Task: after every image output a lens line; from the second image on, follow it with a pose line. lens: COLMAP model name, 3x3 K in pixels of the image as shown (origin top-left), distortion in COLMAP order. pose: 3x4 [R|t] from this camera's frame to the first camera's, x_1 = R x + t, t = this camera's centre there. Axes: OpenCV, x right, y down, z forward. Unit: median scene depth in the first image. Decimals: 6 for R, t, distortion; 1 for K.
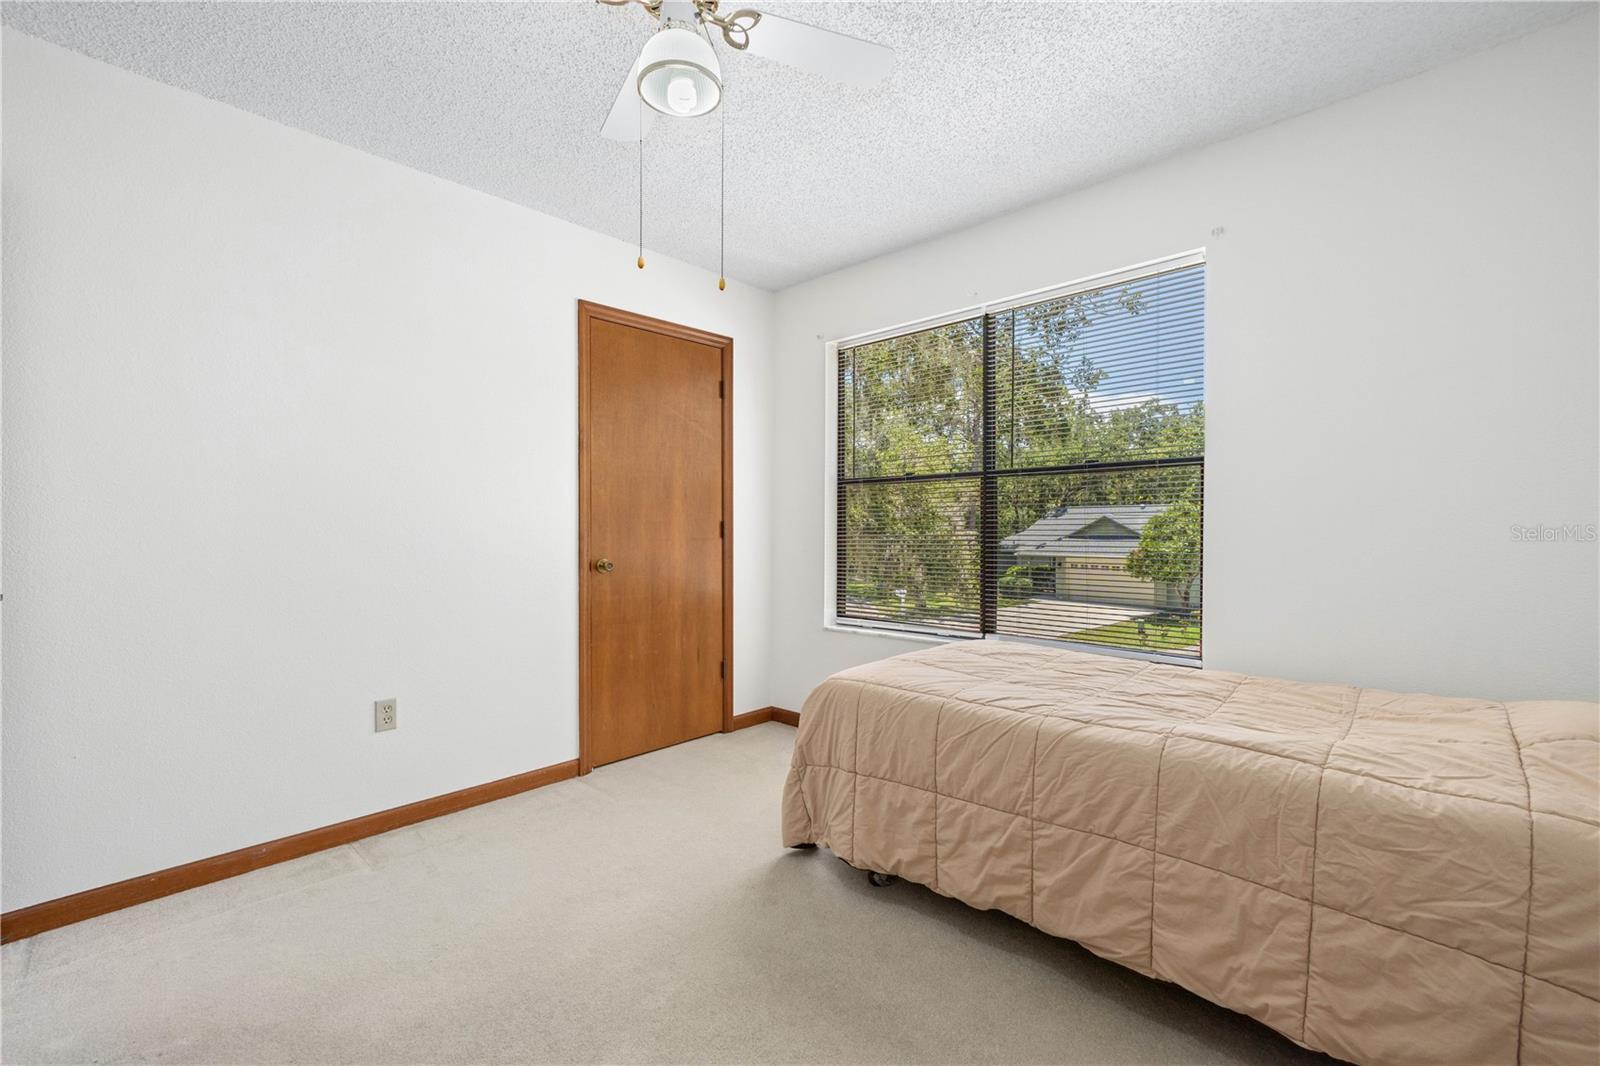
lens RADIAL K [[680.9, 0, 800.5], [0, 680.9, 529.8], [0, 0, 1]] dist [-0.006211, -0.000261]
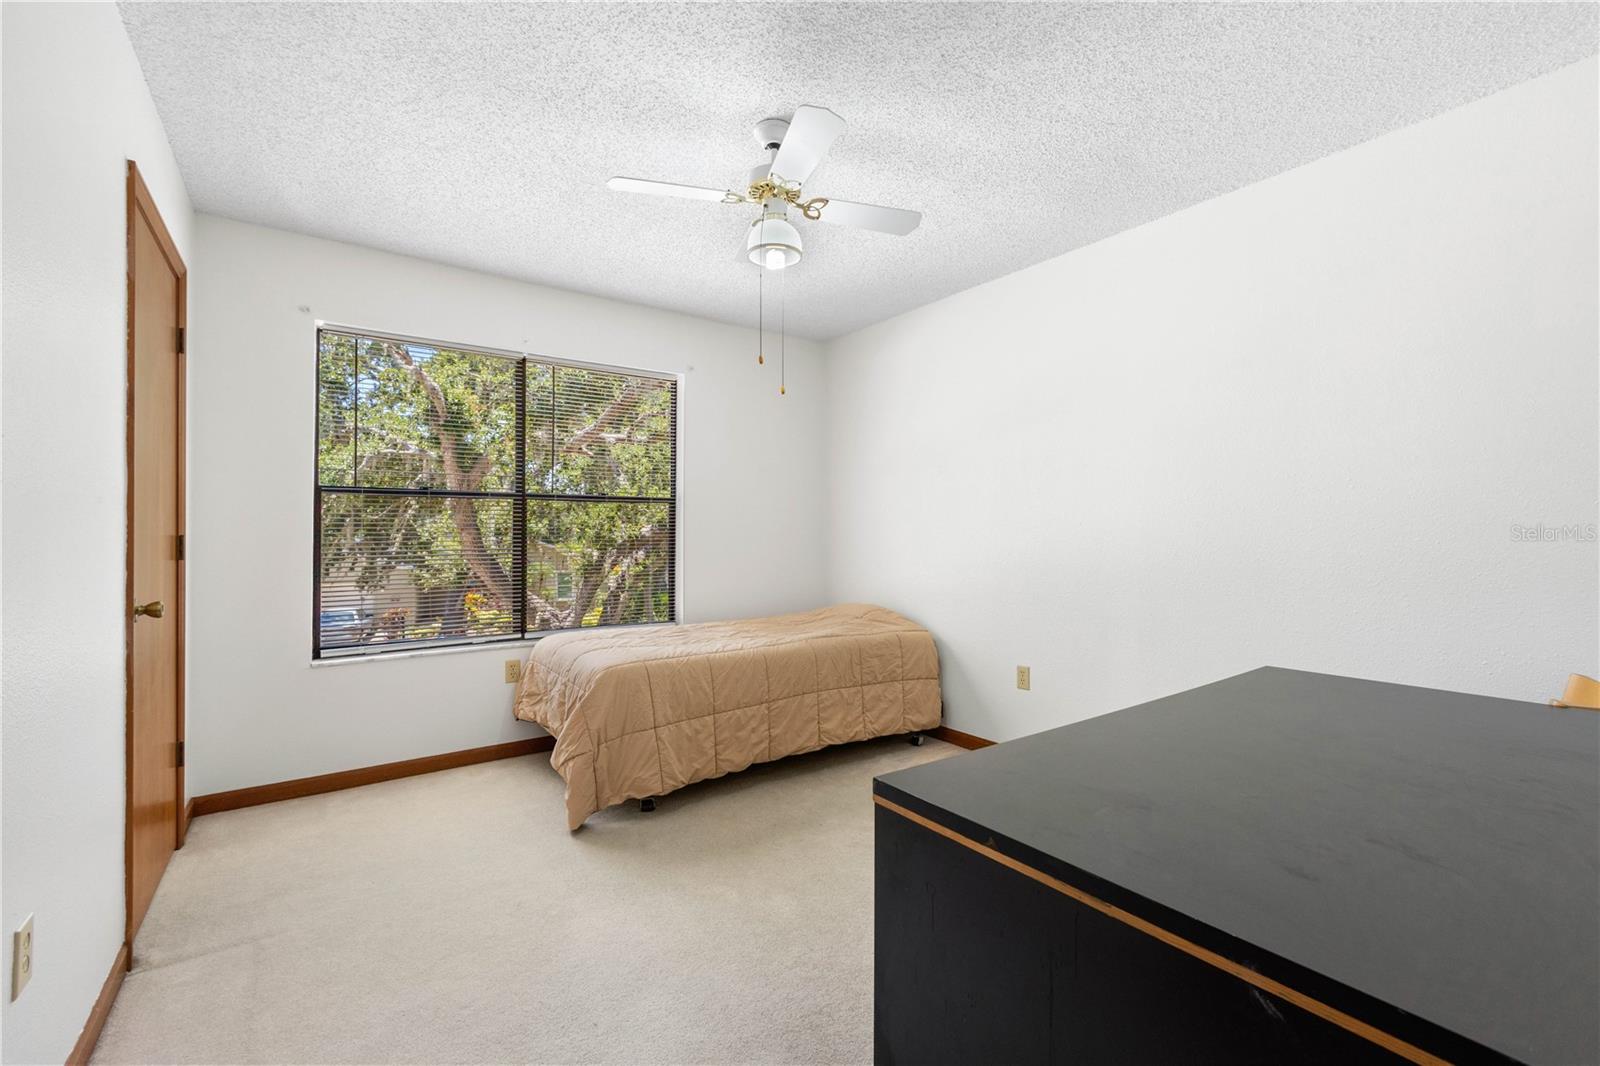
lens RADIAL K [[680.9, 0, 802.8], [0, 680.9, 527.5], [0, 0, 1]] dist [-0.006211, -0.000261]
pose [[0.188075, 0.006591, 0.982133, -1.410960], [0.006126, 0.999950, -0.007884, -0.028534], [-0.982136, 0.007500, 0.188025, 0.551530]]
